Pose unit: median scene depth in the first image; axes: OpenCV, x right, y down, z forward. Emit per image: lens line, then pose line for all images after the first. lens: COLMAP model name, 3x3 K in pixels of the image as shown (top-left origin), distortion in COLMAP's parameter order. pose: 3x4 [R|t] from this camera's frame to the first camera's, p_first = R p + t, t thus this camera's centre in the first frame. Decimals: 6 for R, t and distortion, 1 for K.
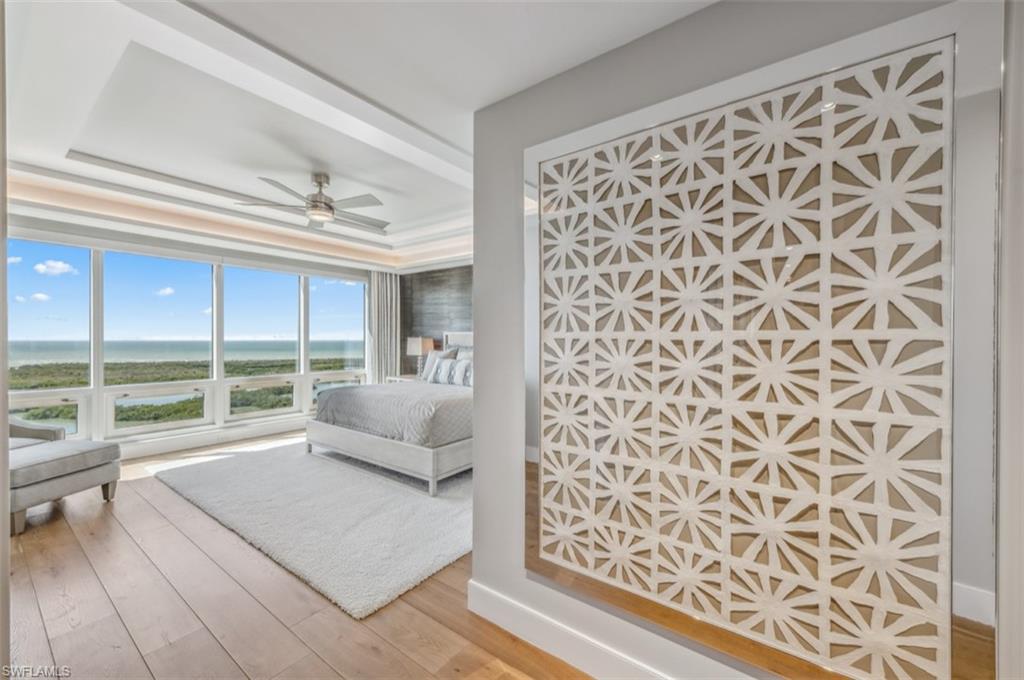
lens RADIAL K [[400.9, 0, 513.2], [0, 400.9, 341.6], [0, 0, 1]] dist [0.001050, -0.000373]
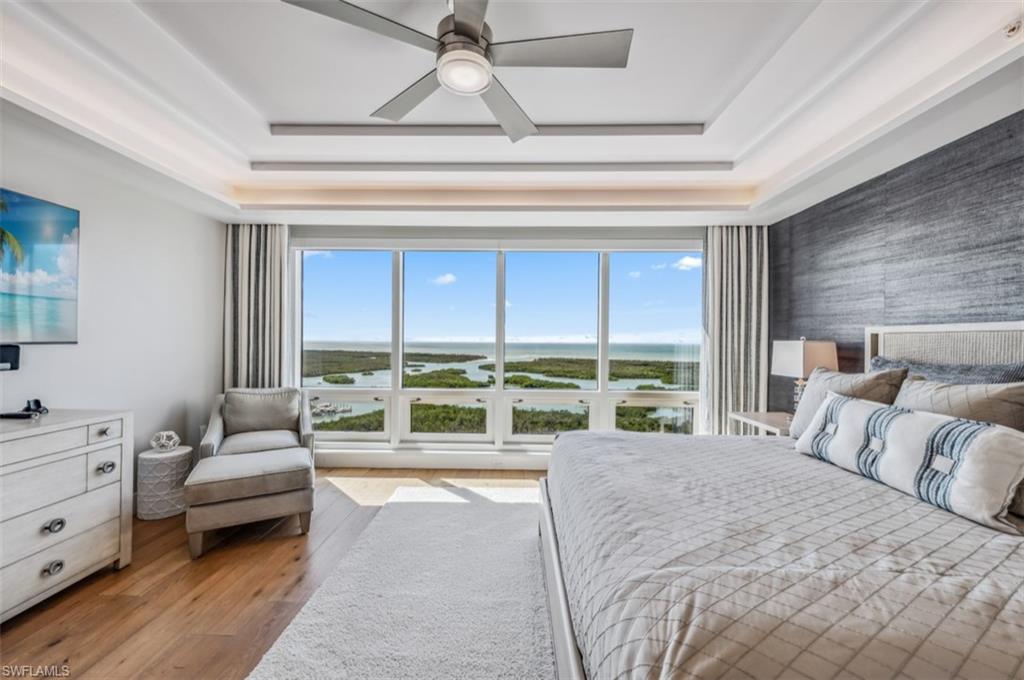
lens RADIAL K [[400.9, 0, 508.9], [0, 400.9, 339.3], [0, 0, 1]] dist [0.001050, -0.000373]
pose [[0.574975, 0.002167, -0.818168, -0.043494], [-0.011959, 0.999912, -0.005756, -0.004023], [0.818083, 0.013094, 0.574951, 0.453759]]
